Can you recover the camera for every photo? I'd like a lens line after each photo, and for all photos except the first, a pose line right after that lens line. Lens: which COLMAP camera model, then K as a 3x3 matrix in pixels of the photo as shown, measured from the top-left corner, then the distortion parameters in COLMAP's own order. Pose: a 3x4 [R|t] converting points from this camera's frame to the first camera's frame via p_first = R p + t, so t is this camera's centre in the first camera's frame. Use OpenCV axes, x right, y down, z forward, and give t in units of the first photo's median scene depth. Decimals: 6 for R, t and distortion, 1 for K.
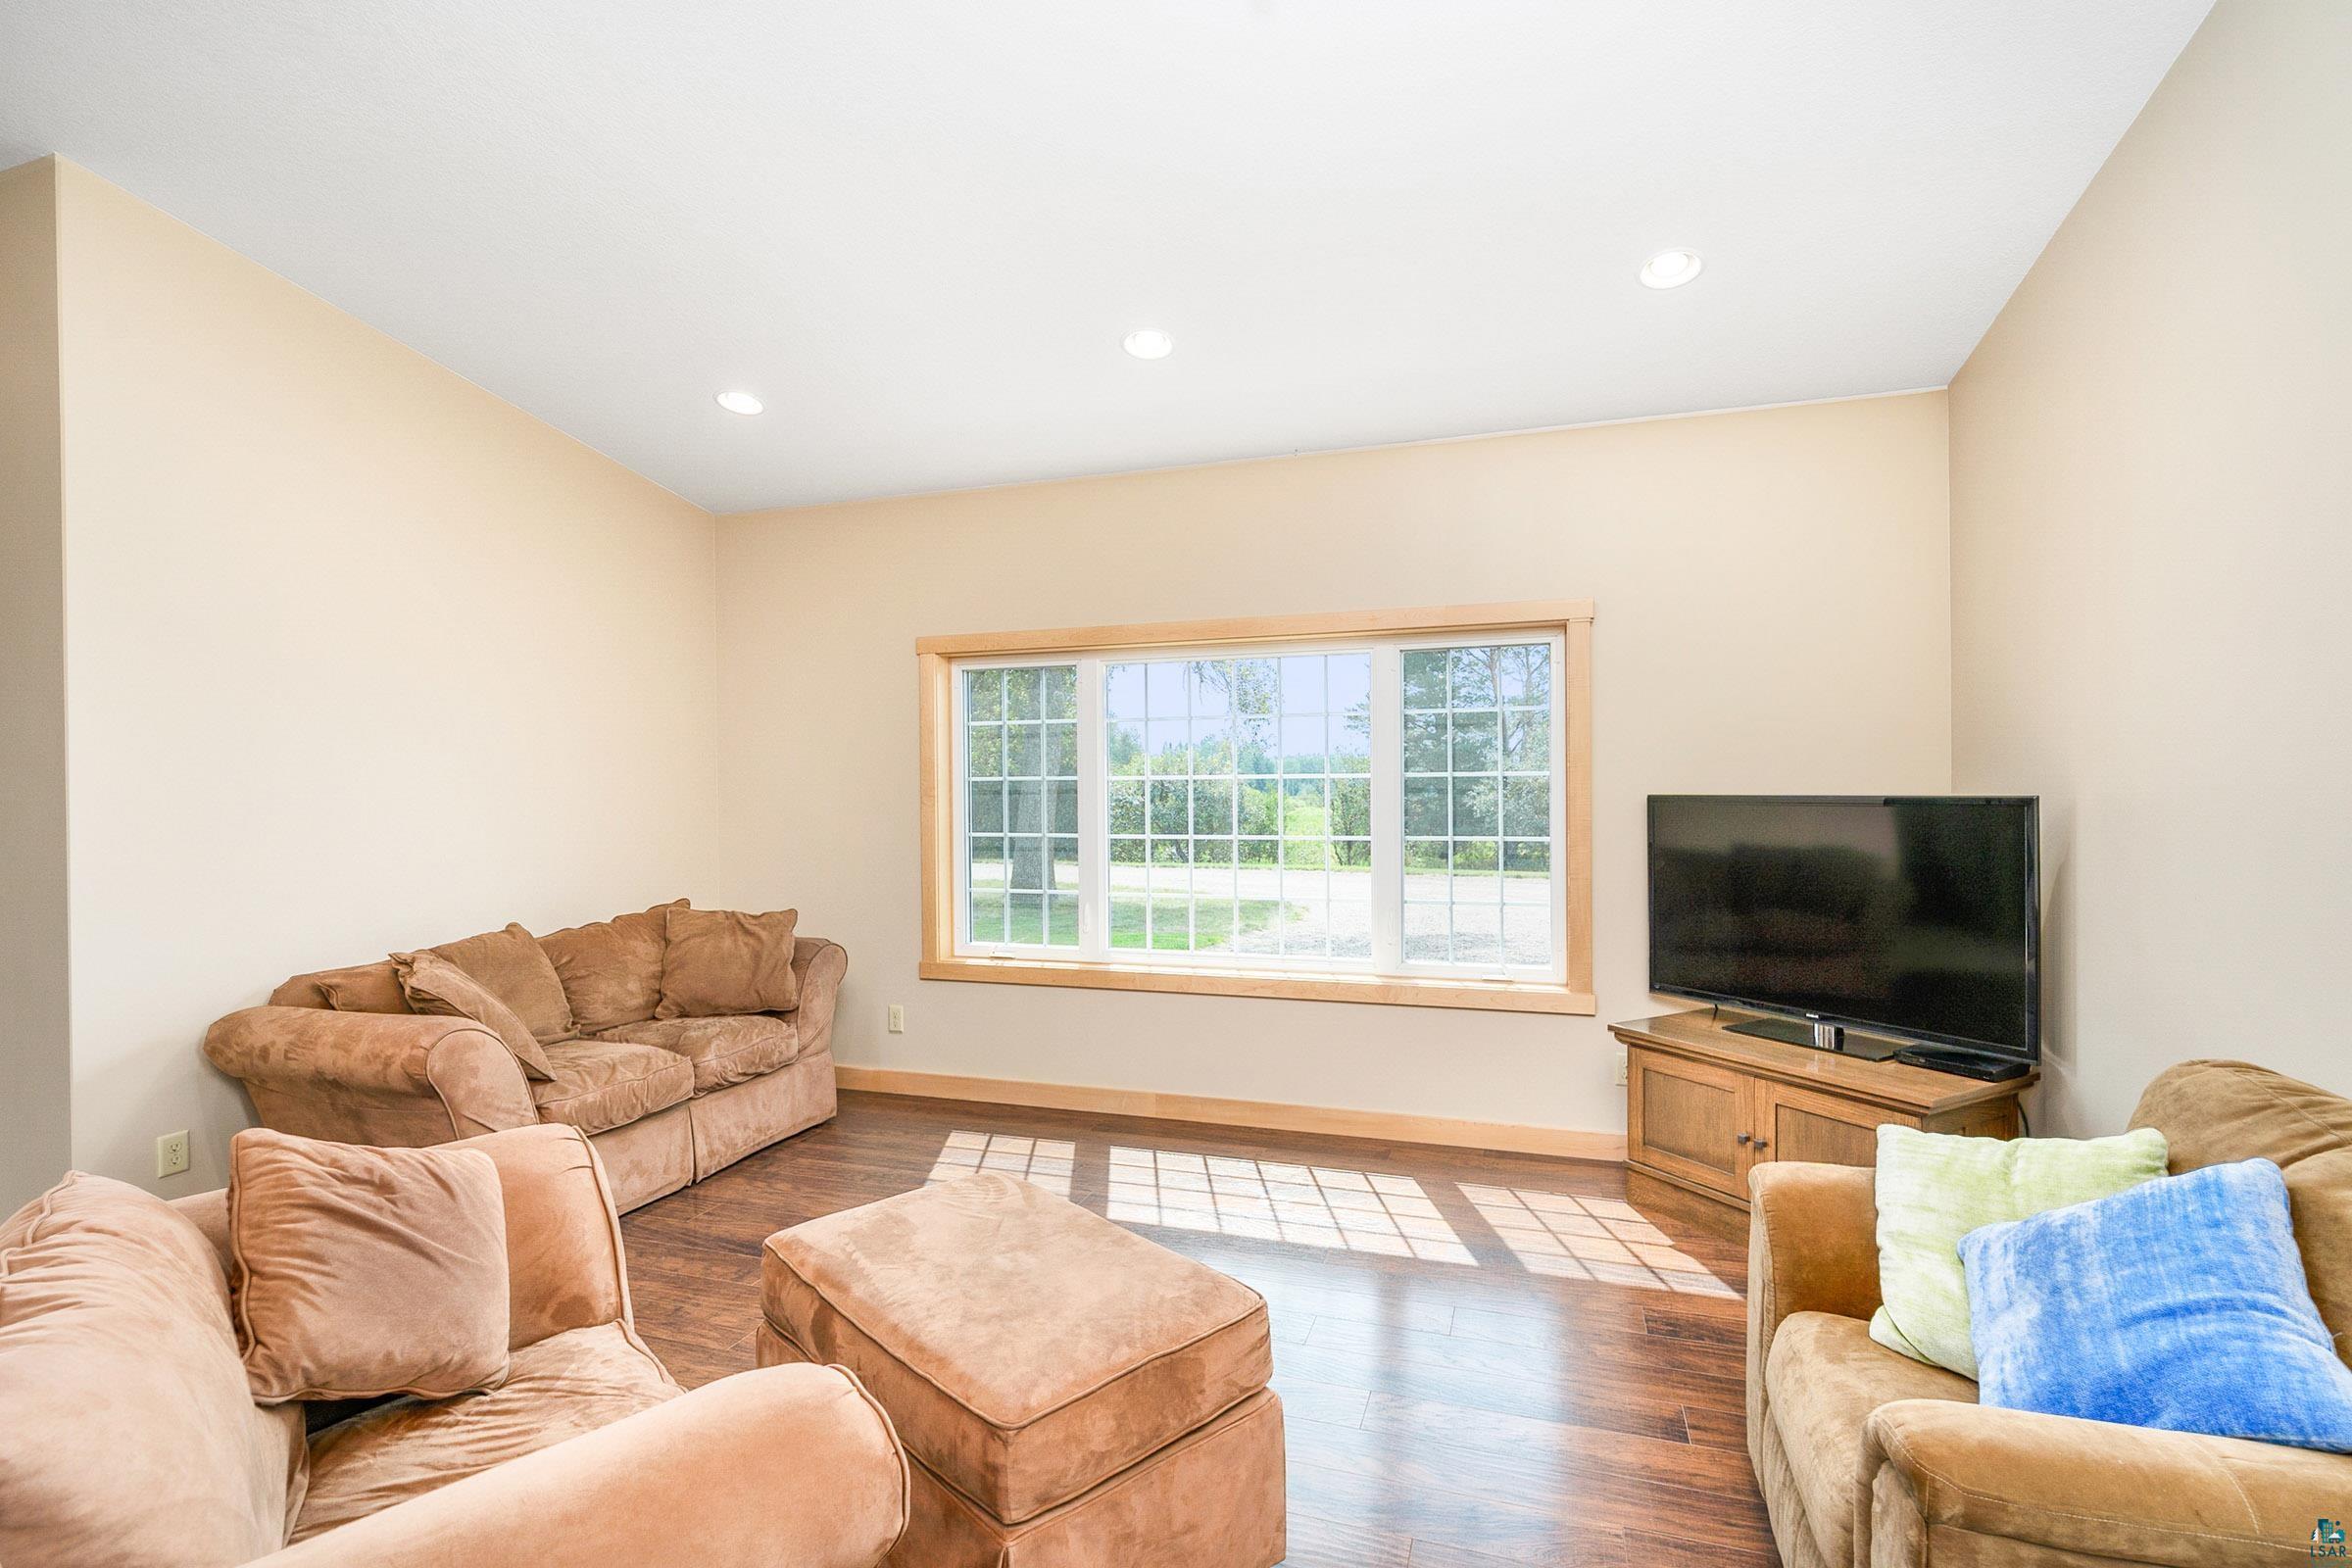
lens RADIAL K [[1081.6, 0, 1176.6], [0, 1081.6, 795.6], [0, 0, 1]] dist [-0.011685, 0.000259]
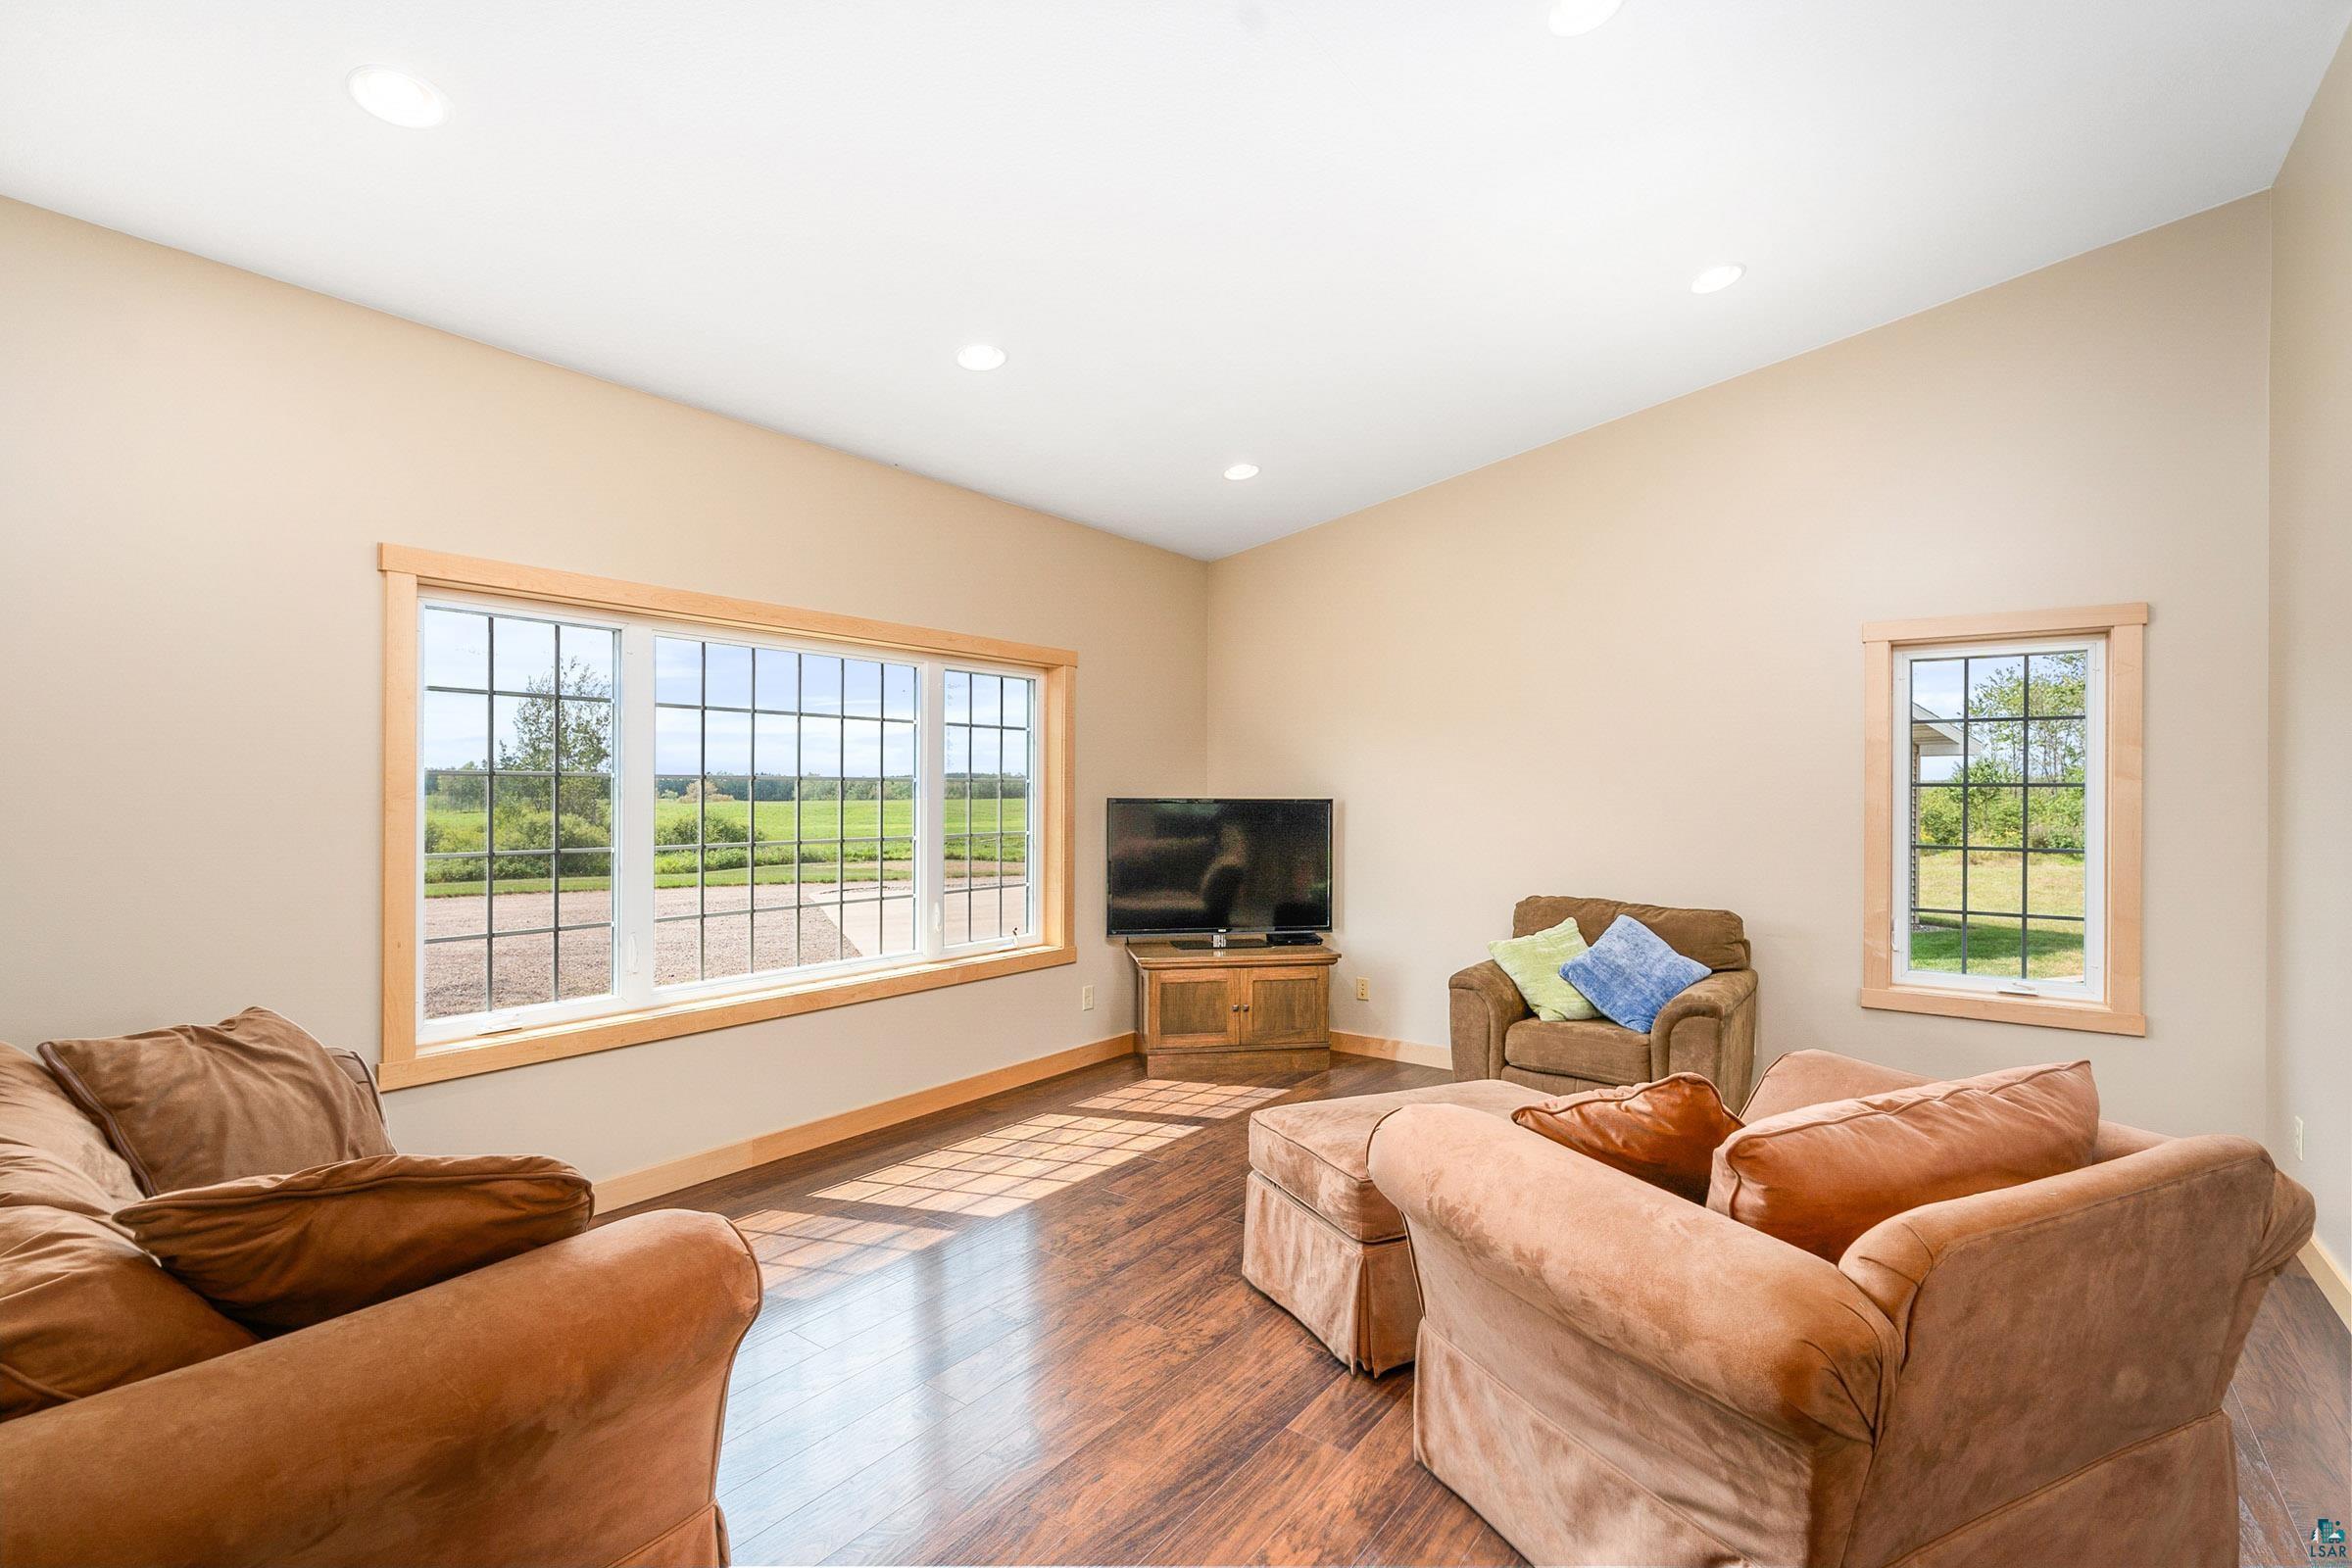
lens RADIAL K [[1081.6, 0, 1174.4], [0, 1081.6, 791.5], [0, 0, 1]] dist [-0.011685, 0.000259]
pose [[0.315638, -0.001374, 0.948879, -0.934815], [0.001222, 0.999999, 0.001041, -0.012617], [-0.948879, 0.000830, 0.315639, 0.492078]]
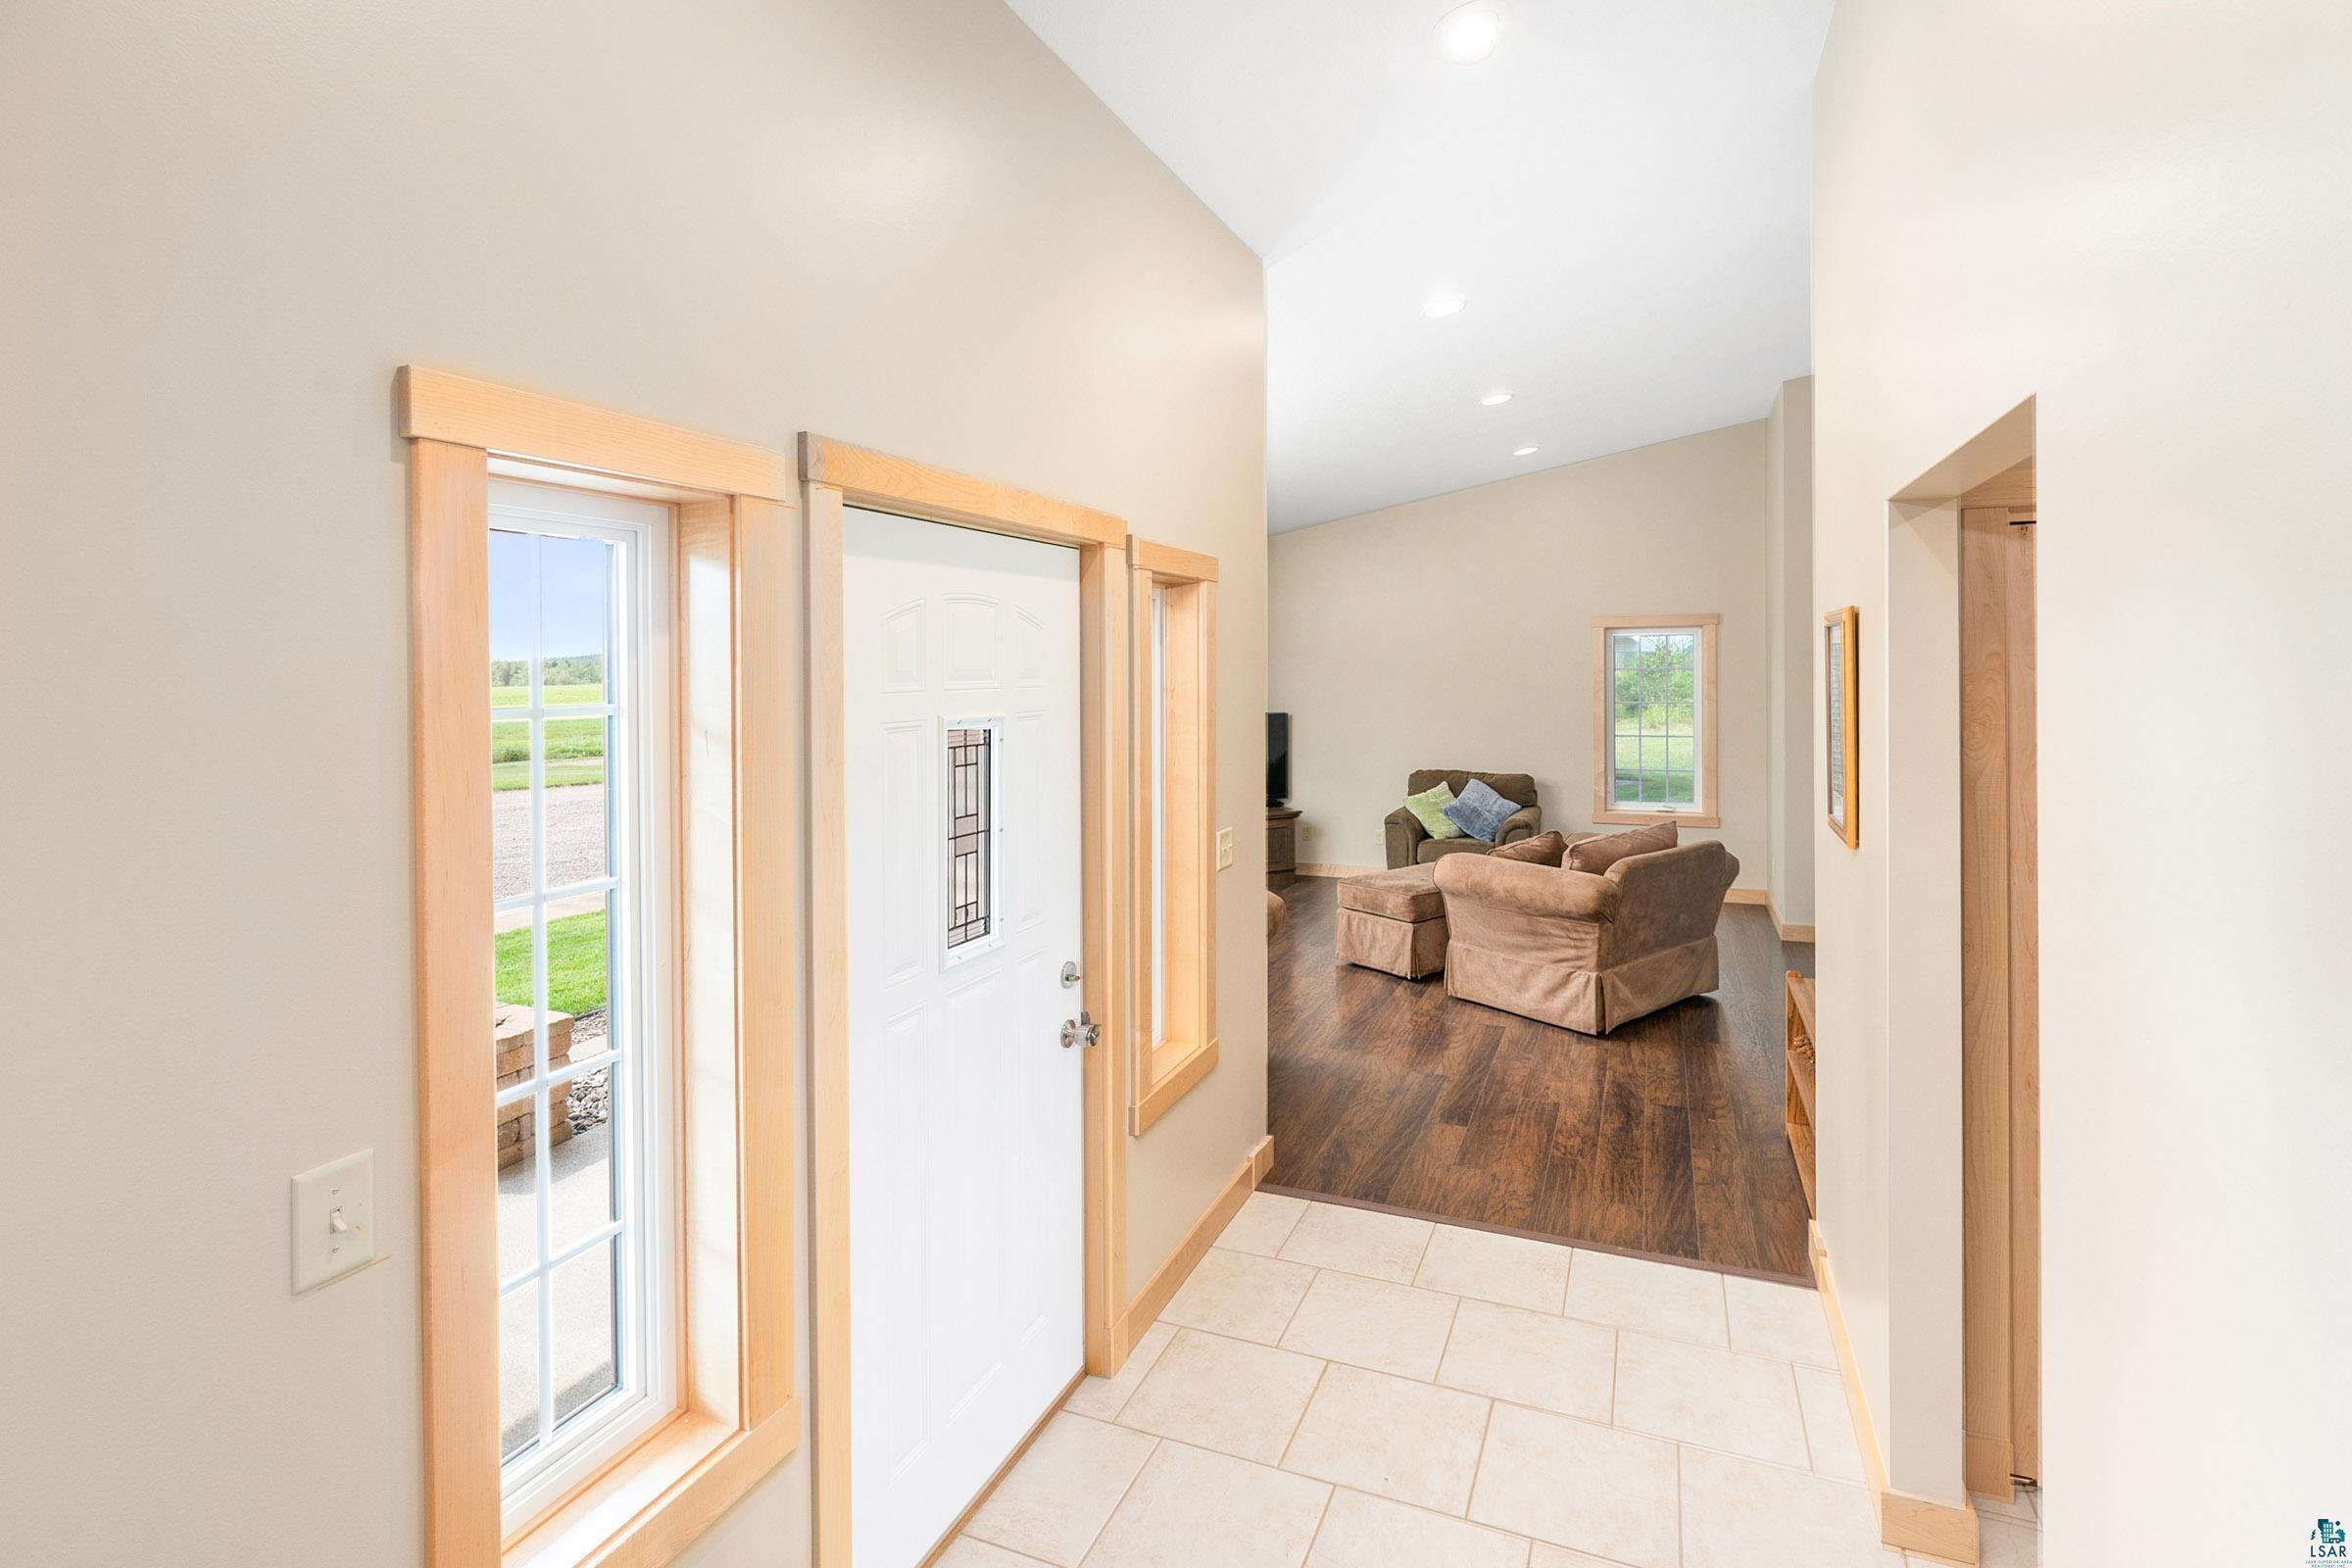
lens RADIAL K [[1081.6, 0, 1233.3], [0, 1081.6, 677.7], [0, 0, 1]] dist [-0.011685, 0.000259]
pose [[0.052727, -0.006896, 0.998585, -1.808121], [0.012994, 0.999896, 0.006218, -0.094055], [-0.998524, 0.012648, 0.052811, 0.759287]]
